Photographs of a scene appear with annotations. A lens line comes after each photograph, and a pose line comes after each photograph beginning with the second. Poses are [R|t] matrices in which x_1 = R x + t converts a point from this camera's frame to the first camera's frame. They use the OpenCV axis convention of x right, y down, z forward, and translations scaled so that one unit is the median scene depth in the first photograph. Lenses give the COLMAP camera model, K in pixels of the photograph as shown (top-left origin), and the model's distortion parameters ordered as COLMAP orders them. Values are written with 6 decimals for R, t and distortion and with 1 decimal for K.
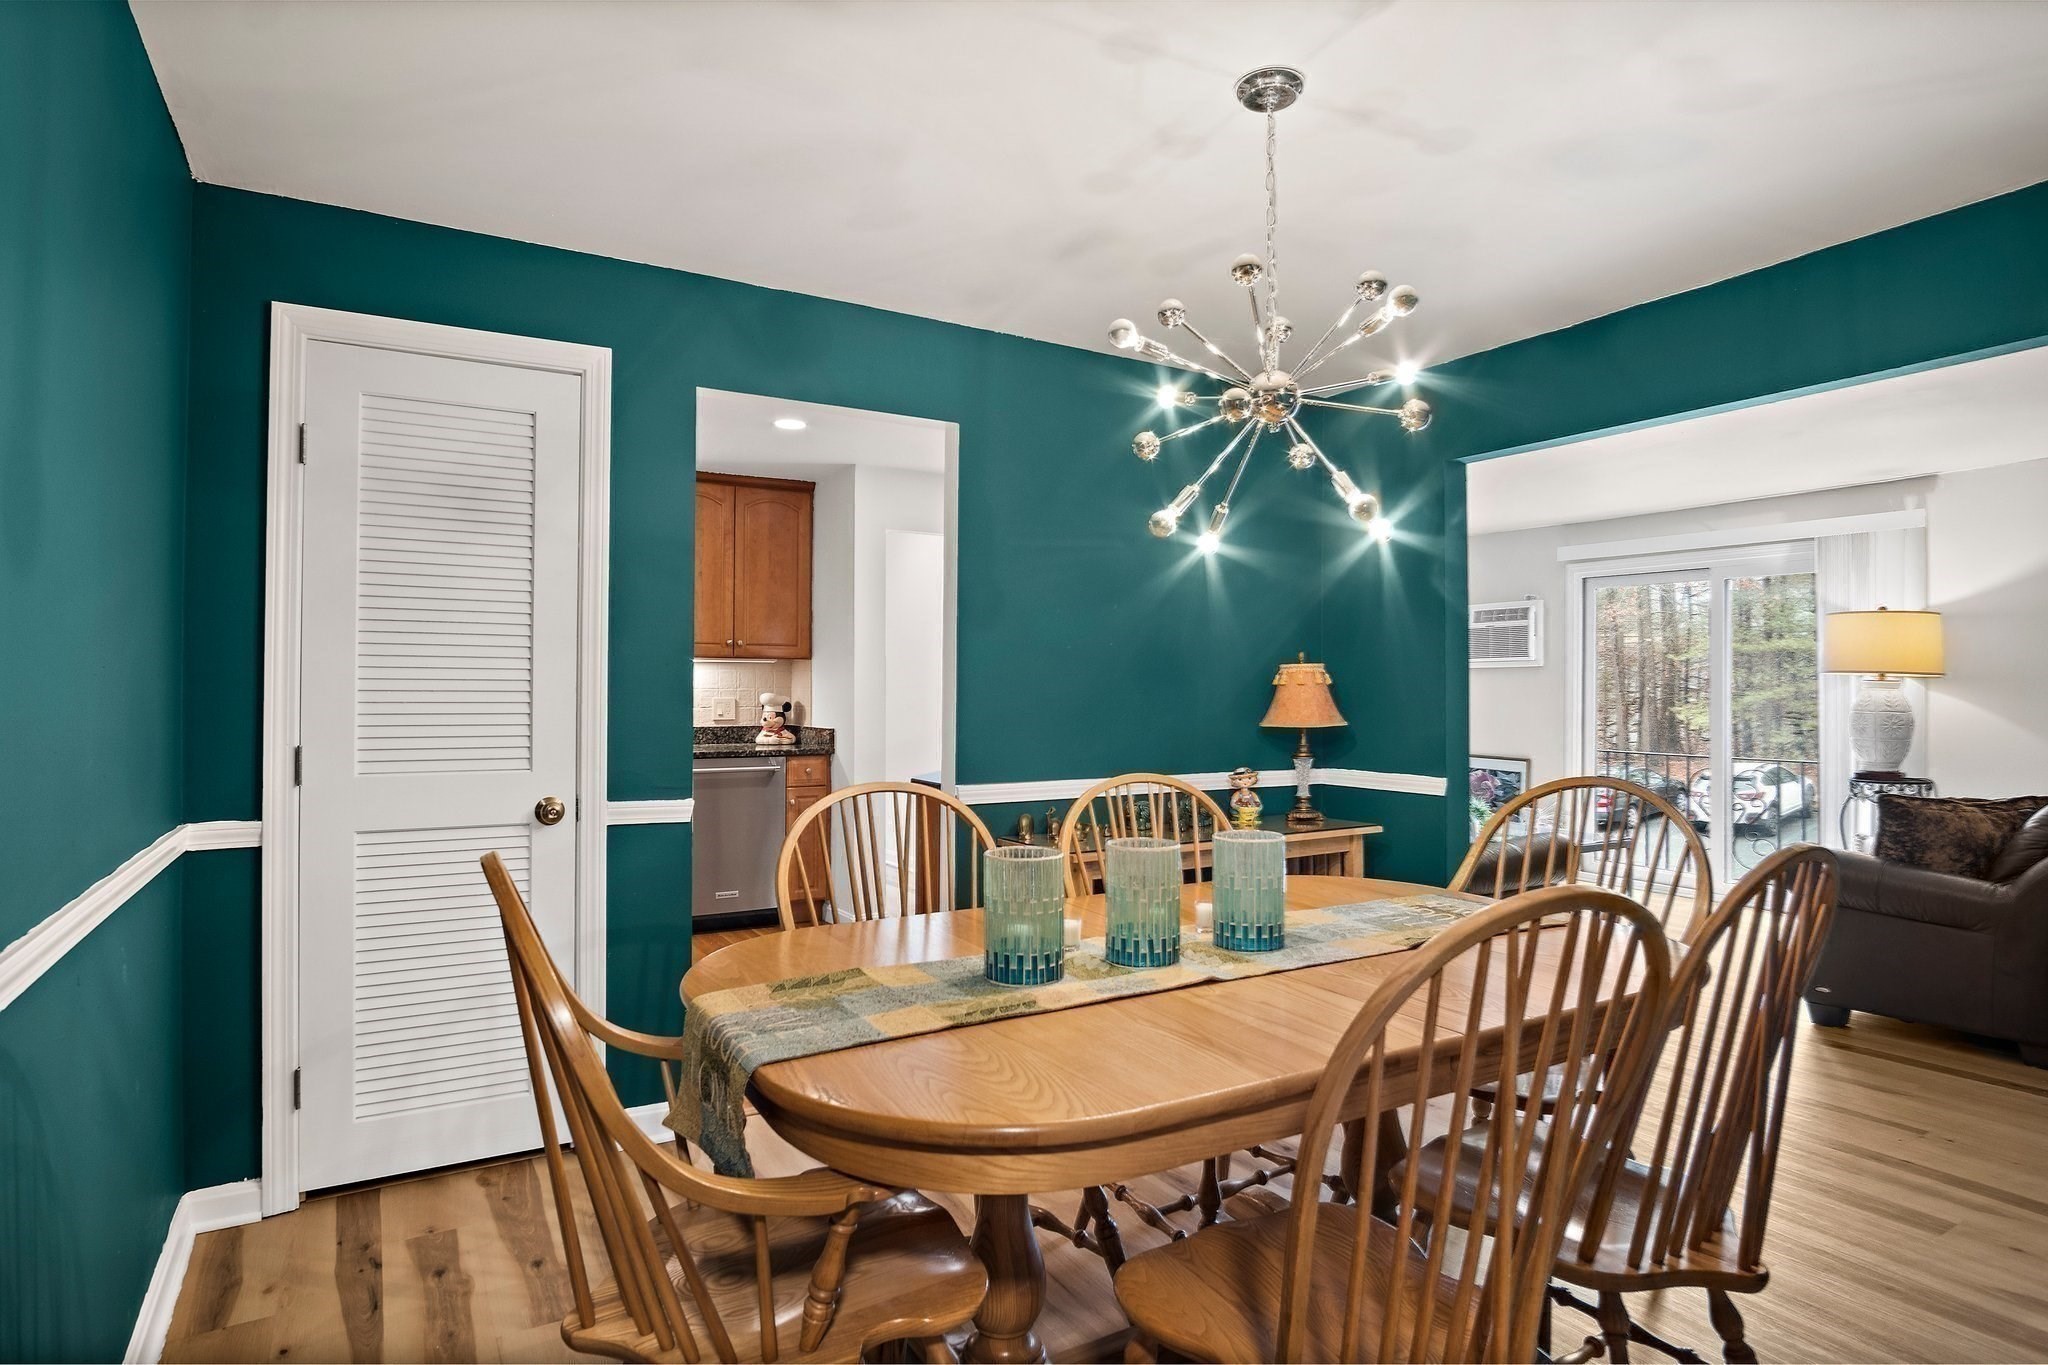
lens RADIAL K [[1092.4, 0, 1021.9], [0, 1092.4, 676.4], [0, 0, 1]] dist [-0.032374, 0.007663]
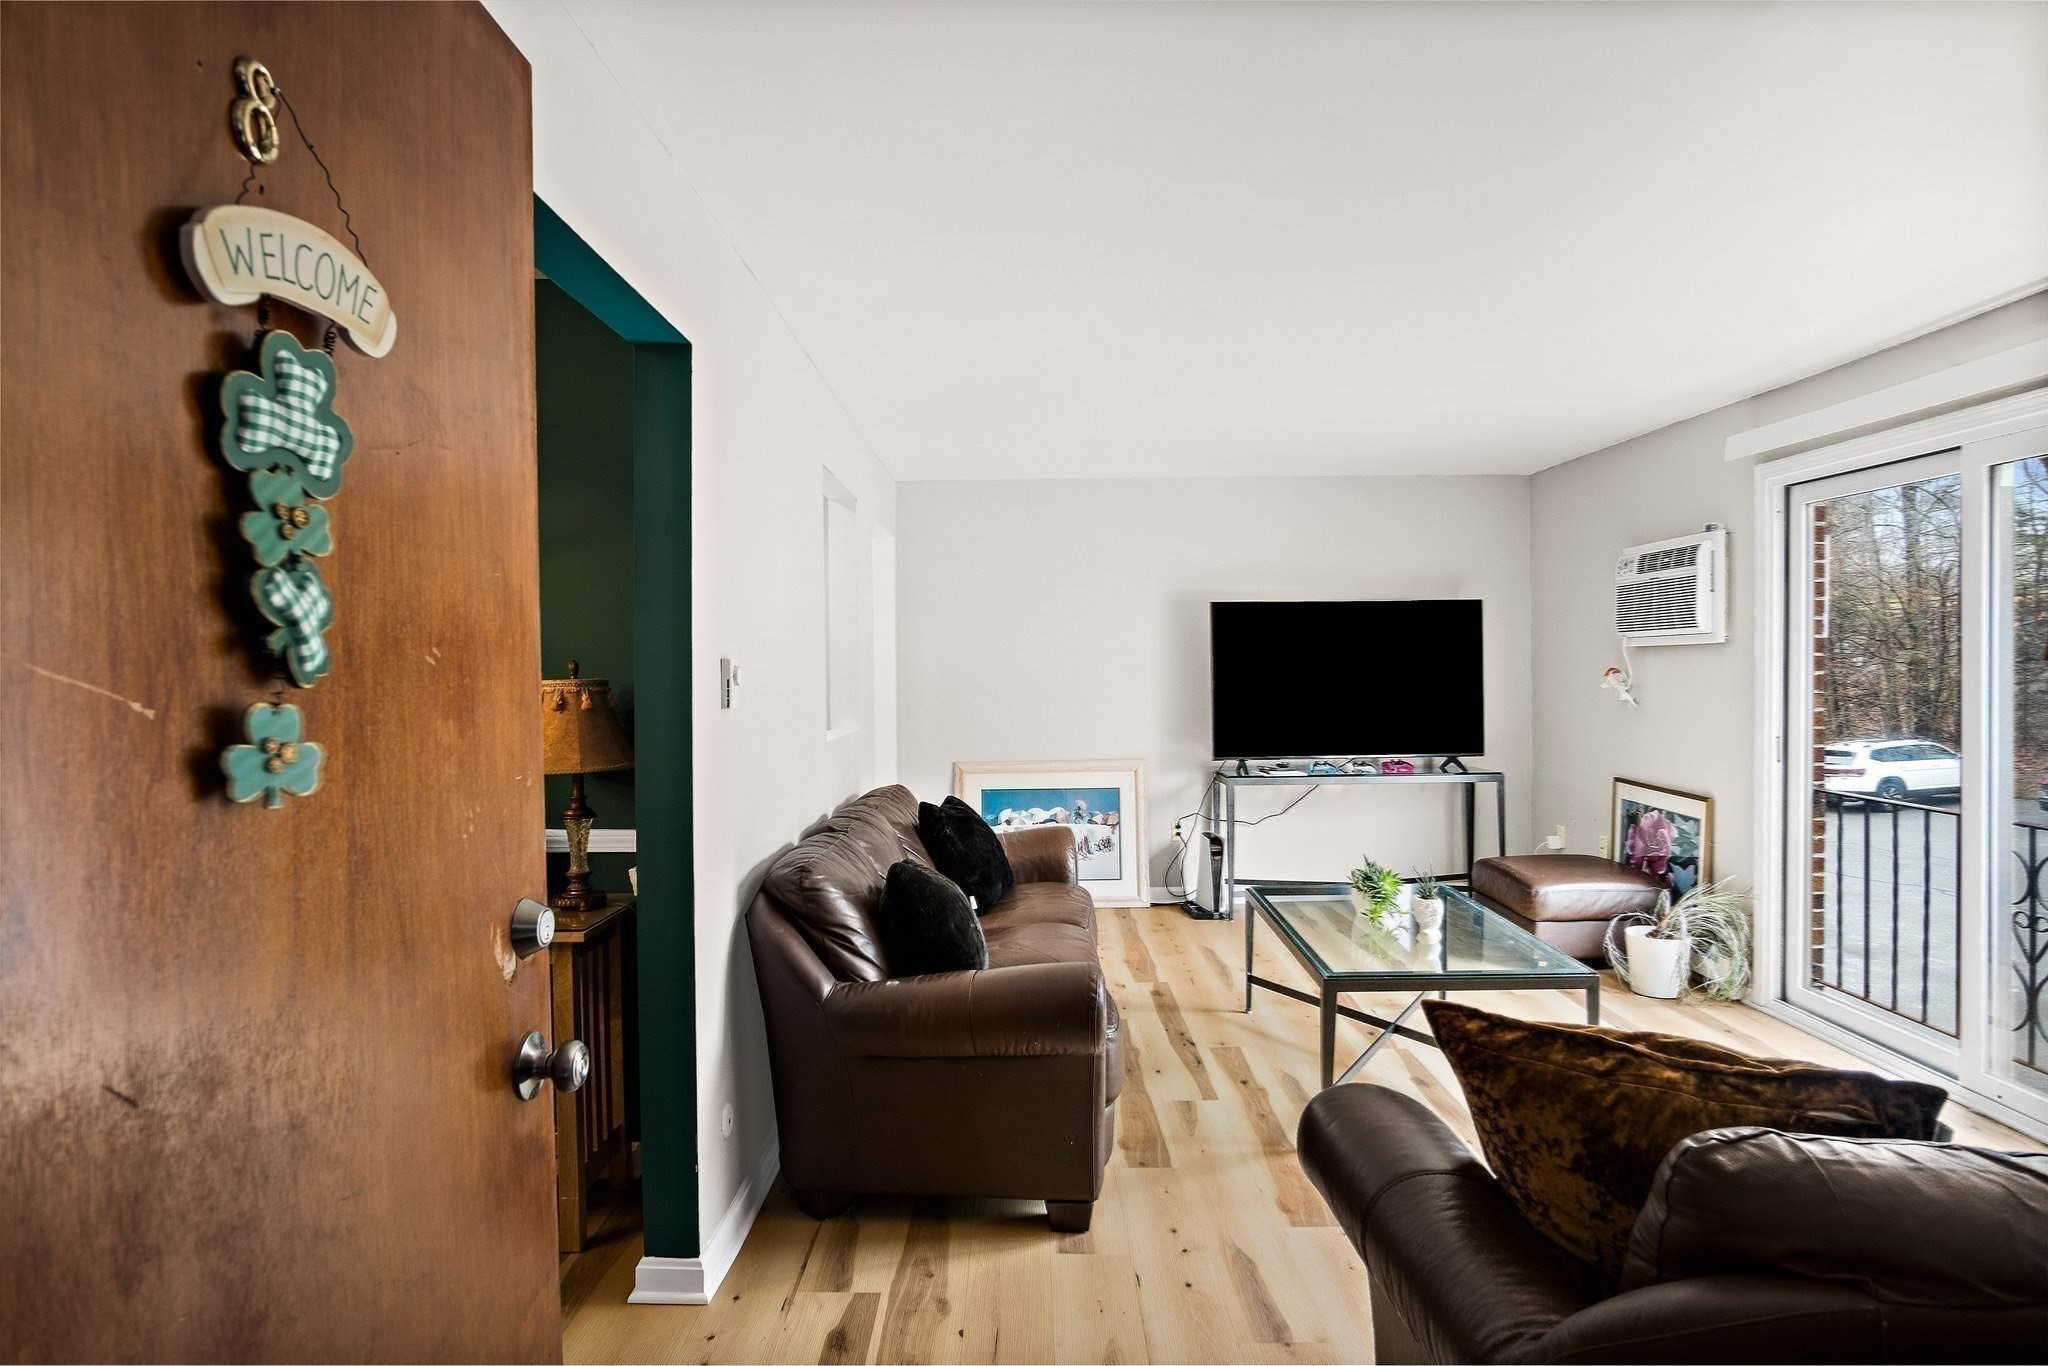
lens RADIAL K [[1092.4, 0, 1027.8], [0, 1092.4, 684.6], [0, 0, 1]] dist [-0.032374, 0.007663]
pose [[0.858821, -0.004787, -0.512253, 0.607977], [0.020814, 0.999457, 0.025557, -0.012818], [0.511853, -0.032611, 0.858454, 0.406701]]
